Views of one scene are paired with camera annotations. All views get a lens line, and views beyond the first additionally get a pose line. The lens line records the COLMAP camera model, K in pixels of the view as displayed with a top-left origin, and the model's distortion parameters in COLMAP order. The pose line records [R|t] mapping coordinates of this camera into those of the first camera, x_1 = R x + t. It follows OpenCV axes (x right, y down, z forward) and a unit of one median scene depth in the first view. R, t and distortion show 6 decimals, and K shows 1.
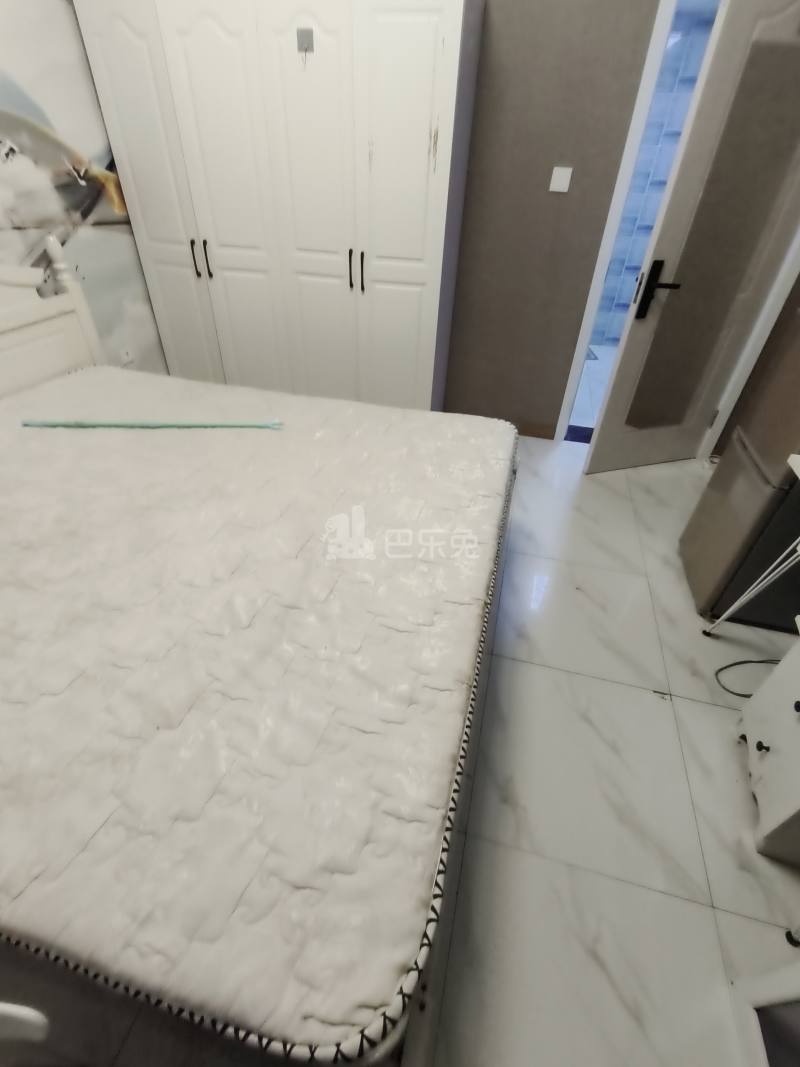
lens RADIAL K [[480.0, 0, 404.4], [0, 480.0, 527.3], [0, 0, 1]] dist [0.008397, -0.003263]
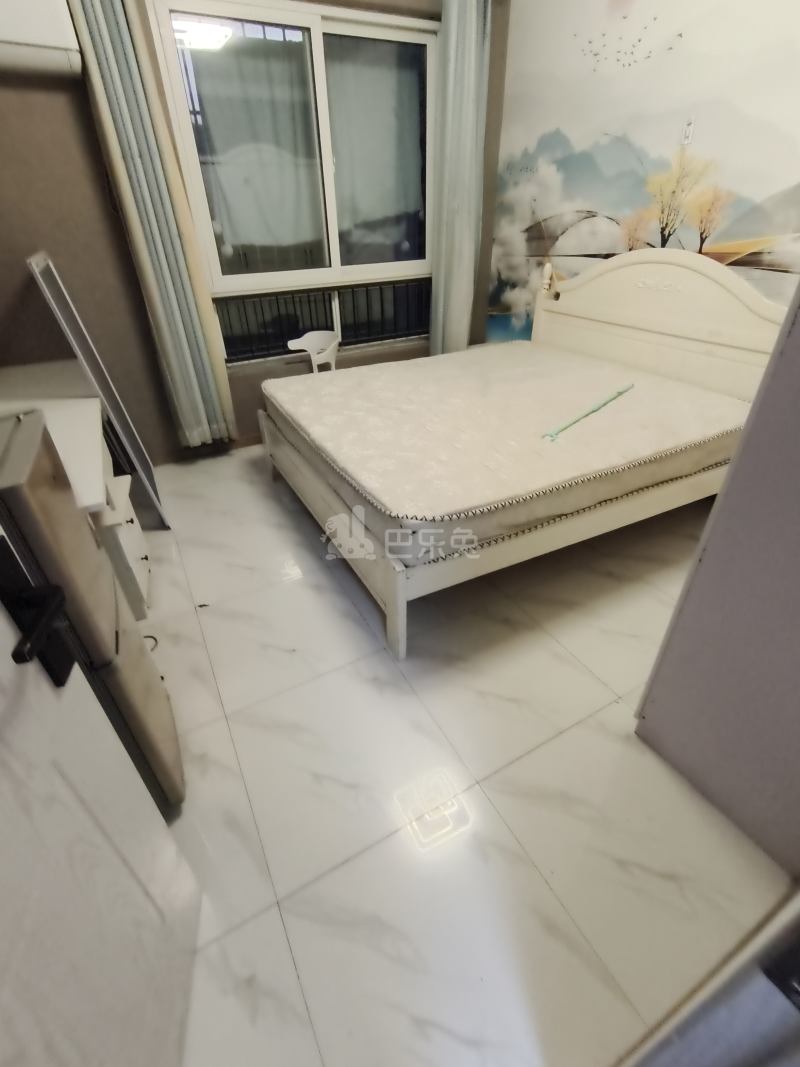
lens RADIAL K [[480.0, 0, 401.5], [0, 480.0, 536.6], [0, 0, 1]] dist [0.008397, -0.003263]
pose [[-0.725153, 0.370888, -0.580168, 0.666033], [-0.423101, 0.424741, 0.800363, -0.792315], [0.543266, 0.825855, -0.151079, 1.072143]]
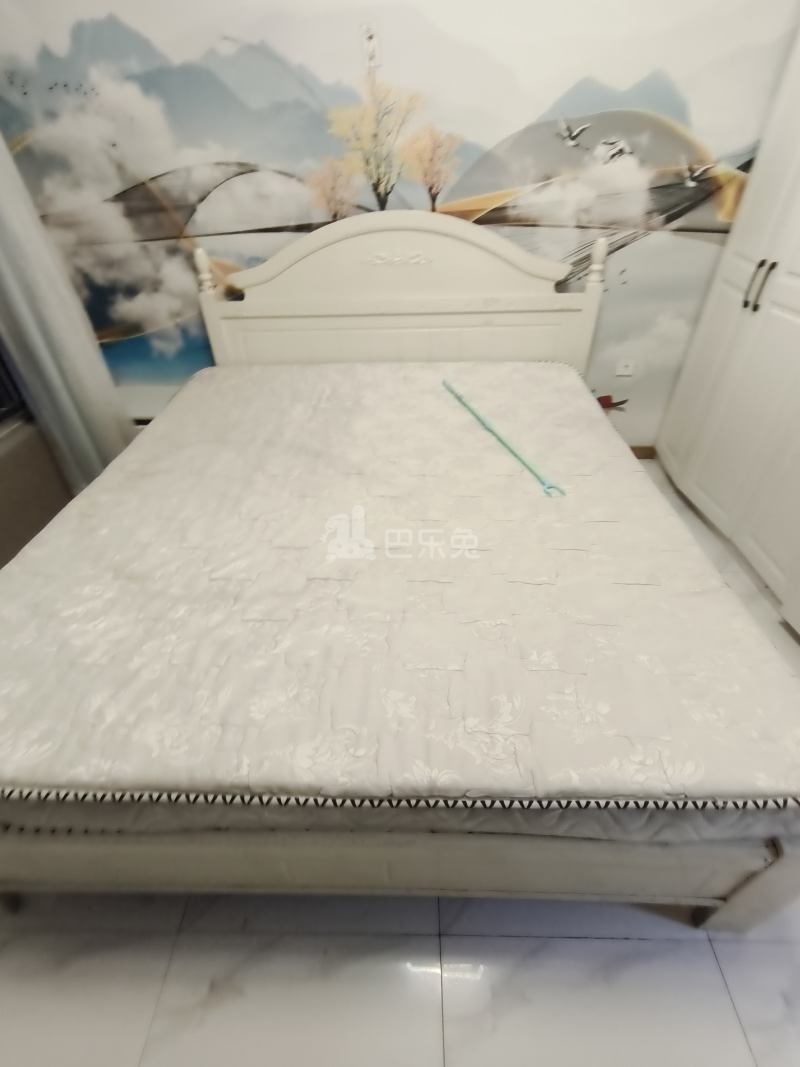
lens RADIAL K [[480.0, 0, 401.5], [0, 480.0, 532.3], [0, 0, 1]] dist [0.008397, -0.003263]
pose [[0.242608, 0.570312, -0.784784, 0.306329], [-0.568145, 0.739238, 0.361577, -0.271353], [0.786354, 0.358149, 0.503365, 0.381753]]
